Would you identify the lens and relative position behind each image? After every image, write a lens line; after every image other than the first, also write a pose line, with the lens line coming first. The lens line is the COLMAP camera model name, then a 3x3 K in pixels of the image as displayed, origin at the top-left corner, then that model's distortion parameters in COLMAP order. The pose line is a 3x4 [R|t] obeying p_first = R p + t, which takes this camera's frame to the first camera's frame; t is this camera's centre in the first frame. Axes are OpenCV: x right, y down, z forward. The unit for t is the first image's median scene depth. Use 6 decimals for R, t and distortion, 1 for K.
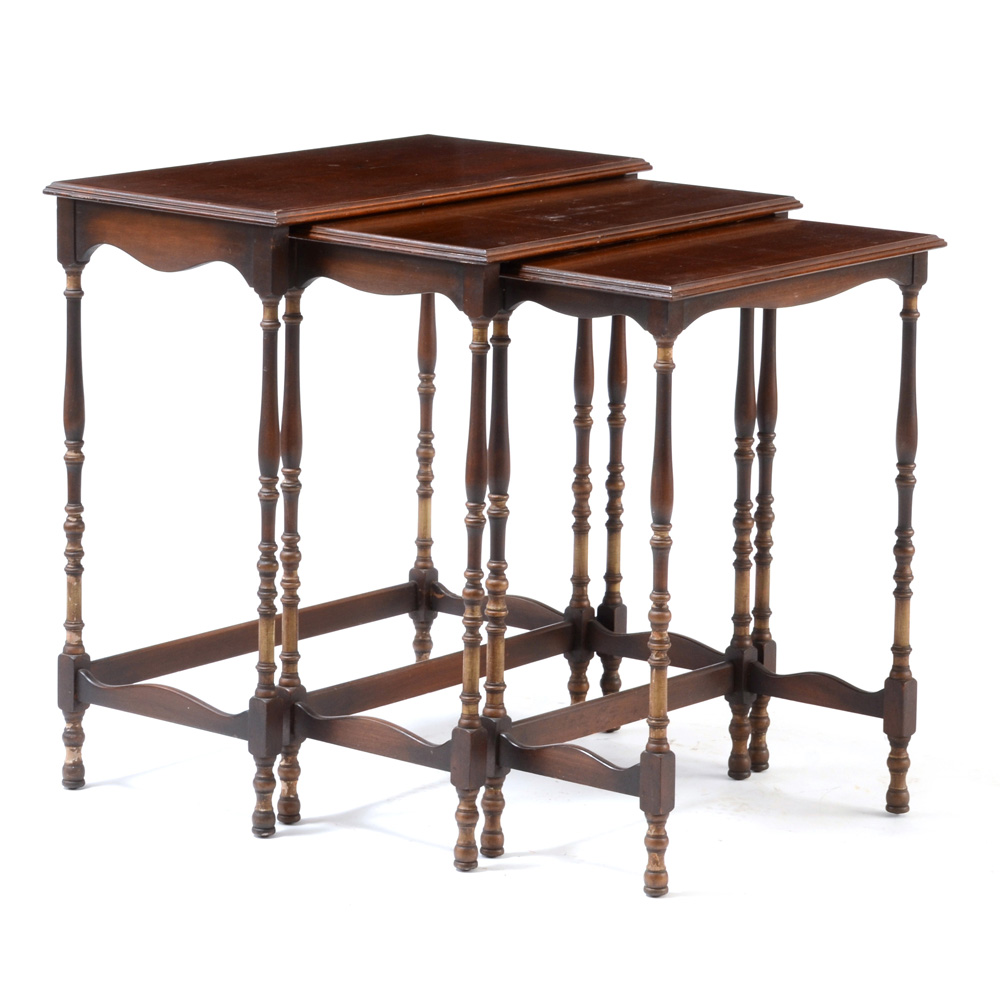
lens RADIAL K [[4479.2, 0, 503.5], [0, 4479.2, 443.6], [0, 0, 1]] dist [0.387113, 0.000000]
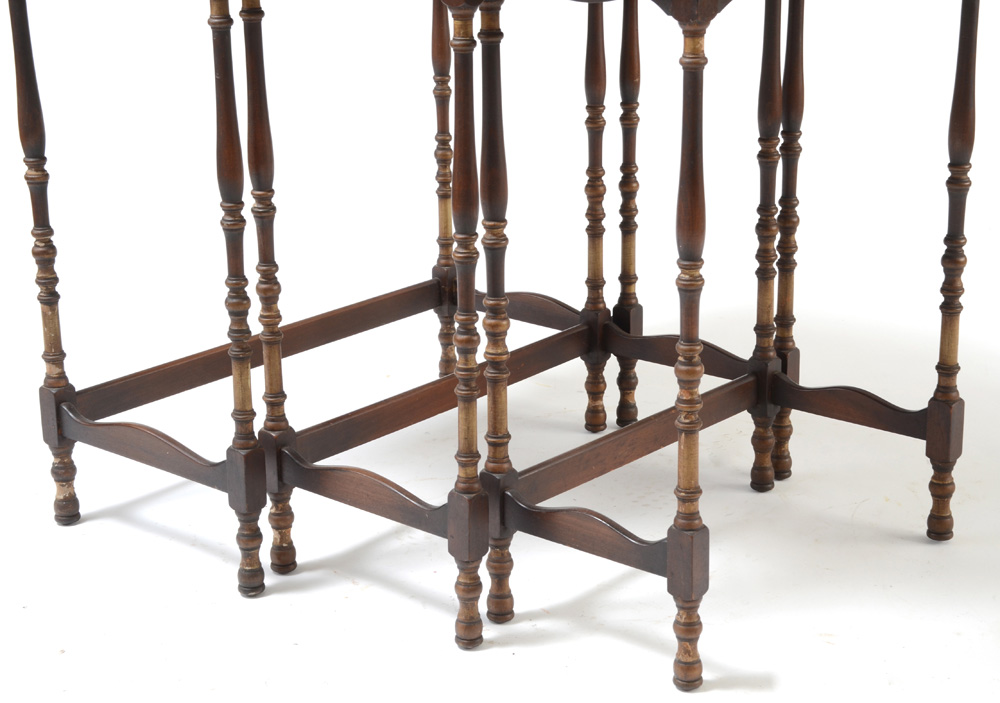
lens RADIAL K [[1992.8, 0, 522.8], [0, 1992.8, 367.2], [0, 0, 1]] dist [0.285476, 0.000000]
pose [[0.999437, -0.021003, -0.026169, 0.013124], [0.024255, 0.991102, 0.130873, -0.010206], [0.023187, -0.131434, 0.991054, 0.597909]]
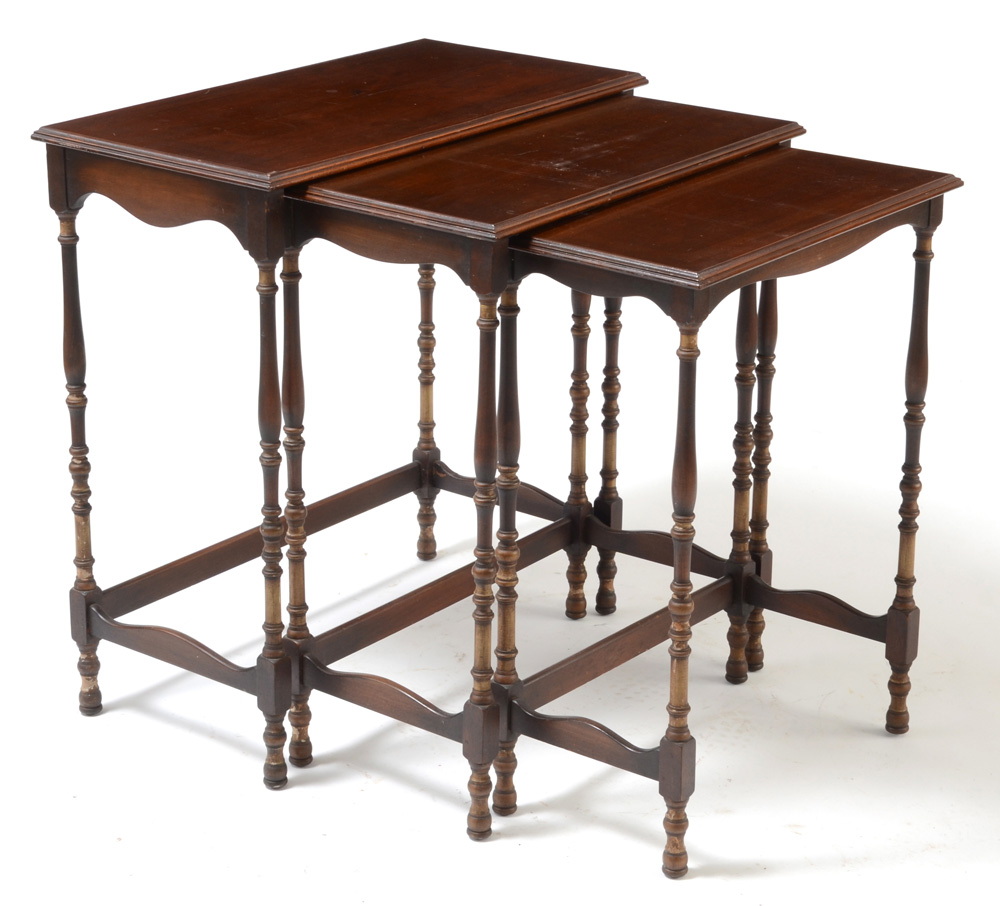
lens RADIAL K [[2668.5, 0, 500.9], [0, 2668.5, 453.1], [0, 0, 1]] dist [0.117924, 0.000000]
pose [[0.999770, -0.015014, 0.015340, -0.011020], [0.012418, 0.987492, 0.157180, -0.078583], [-0.017508, -0.156954, 0.987451, 0.417653]]
